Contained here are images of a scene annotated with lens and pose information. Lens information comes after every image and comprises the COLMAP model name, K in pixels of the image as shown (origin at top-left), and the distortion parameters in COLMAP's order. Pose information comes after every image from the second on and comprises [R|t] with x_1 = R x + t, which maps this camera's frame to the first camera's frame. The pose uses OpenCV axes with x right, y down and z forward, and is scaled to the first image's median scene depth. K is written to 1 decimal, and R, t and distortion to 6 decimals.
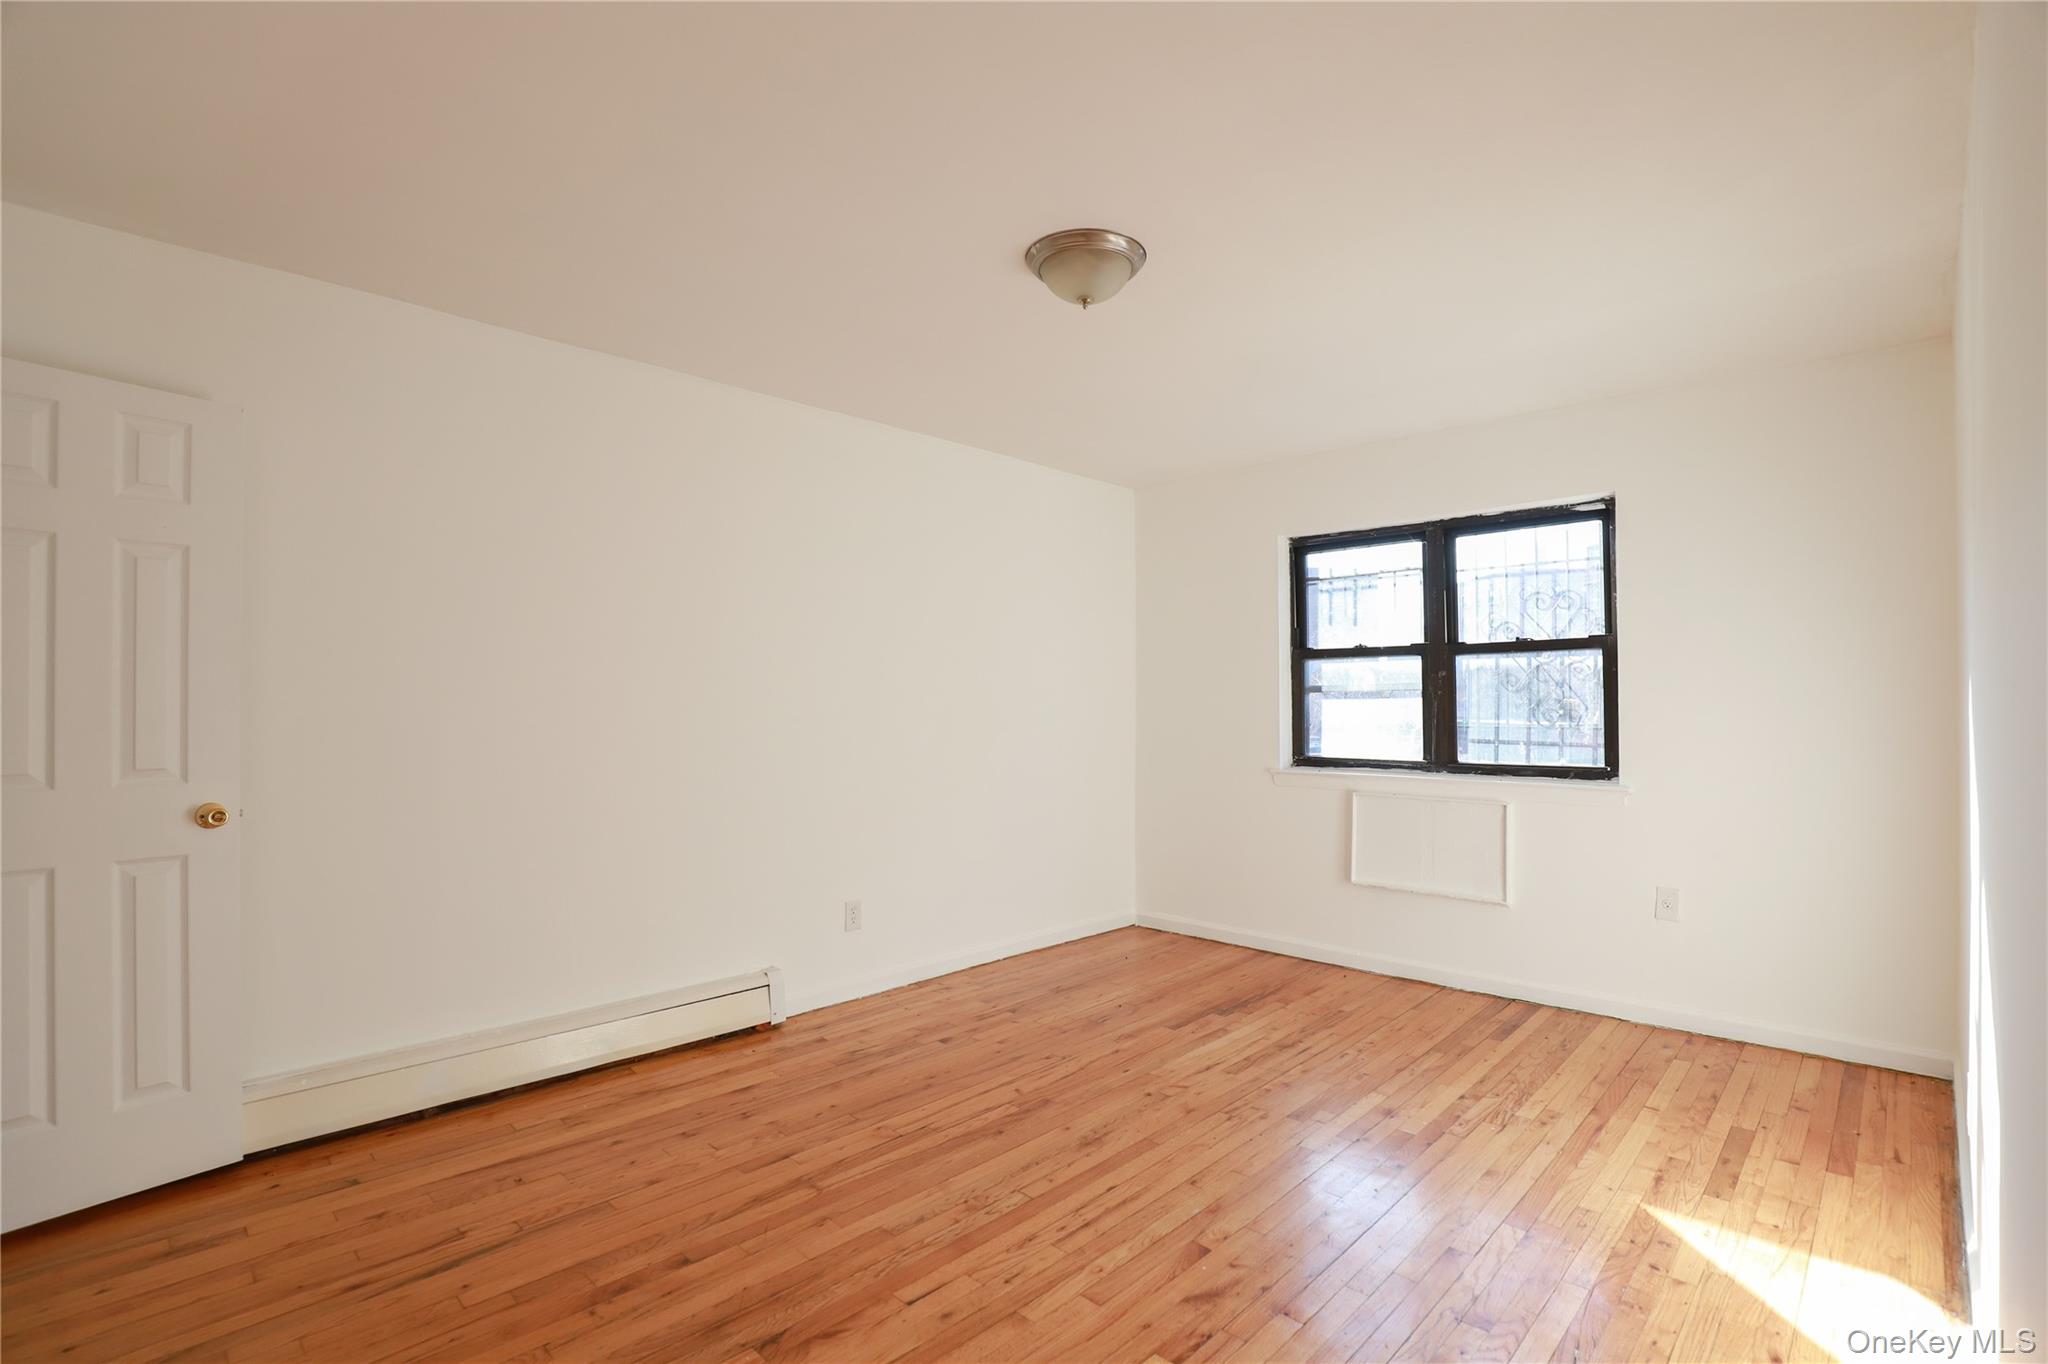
lens RADIAL K [[956.1, 0, 1026.2], [0, 956.1, 693.7], [0, 0, 1]] dist [-0.040706, 0.007388]
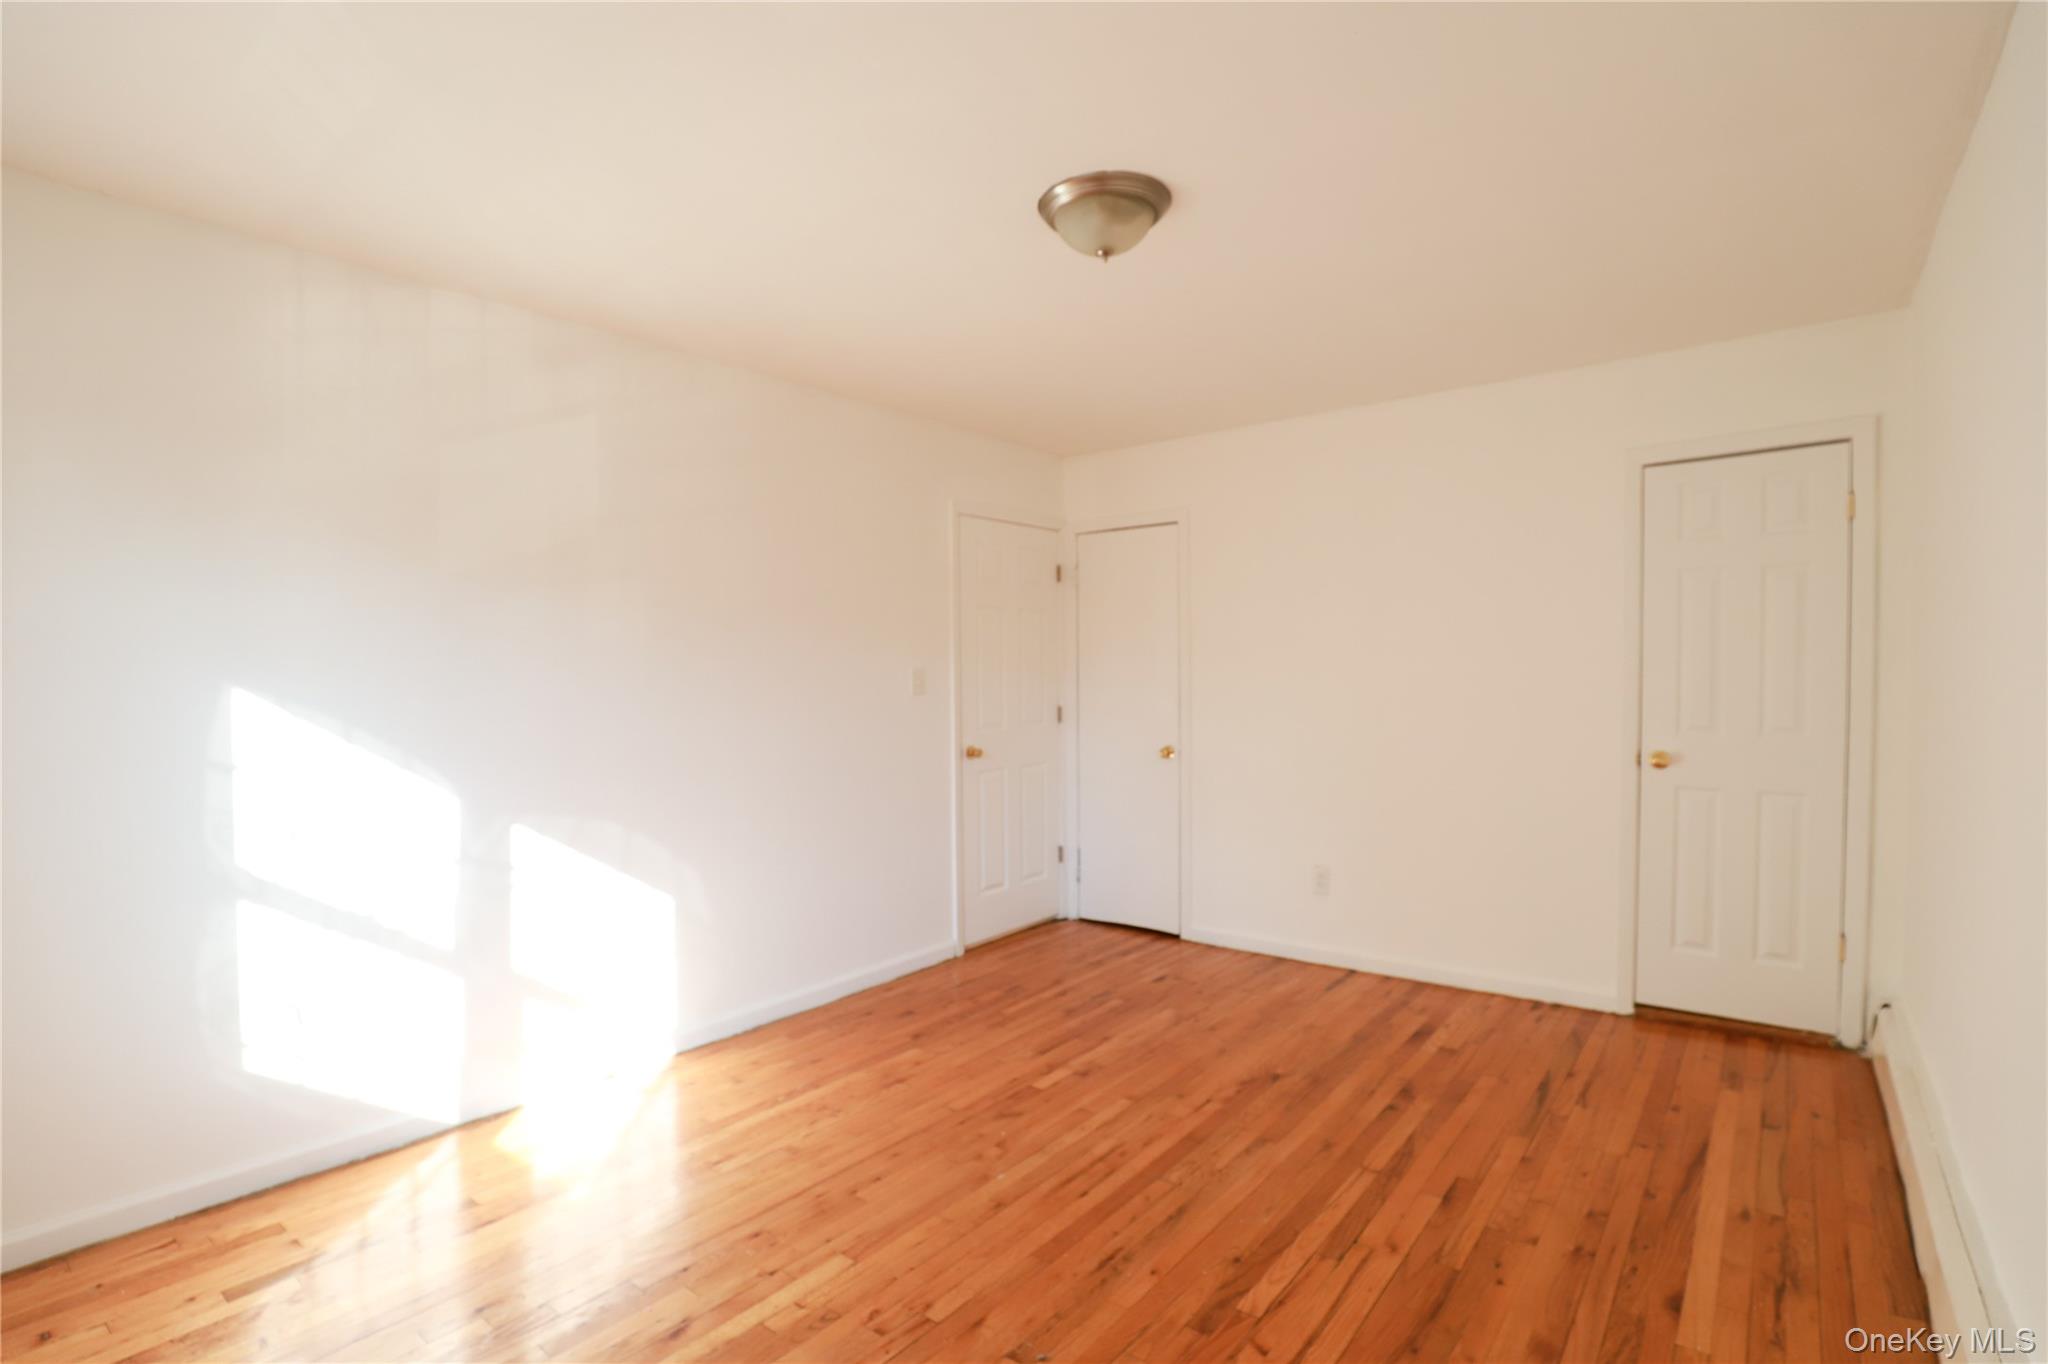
lens RADIAL K [[936.7, 0, 1024.0], [0, 936.7, 682.0], [0, 0, 1]] dist [-0.038252, 0.004292]
pose [[-0.995140, 0.011490, -0.097794, 0.246574], [0.011226, 0.999932, 0.003247, -0.008759], [0.097825, 0.002133, -0.995201, 2.002003]]
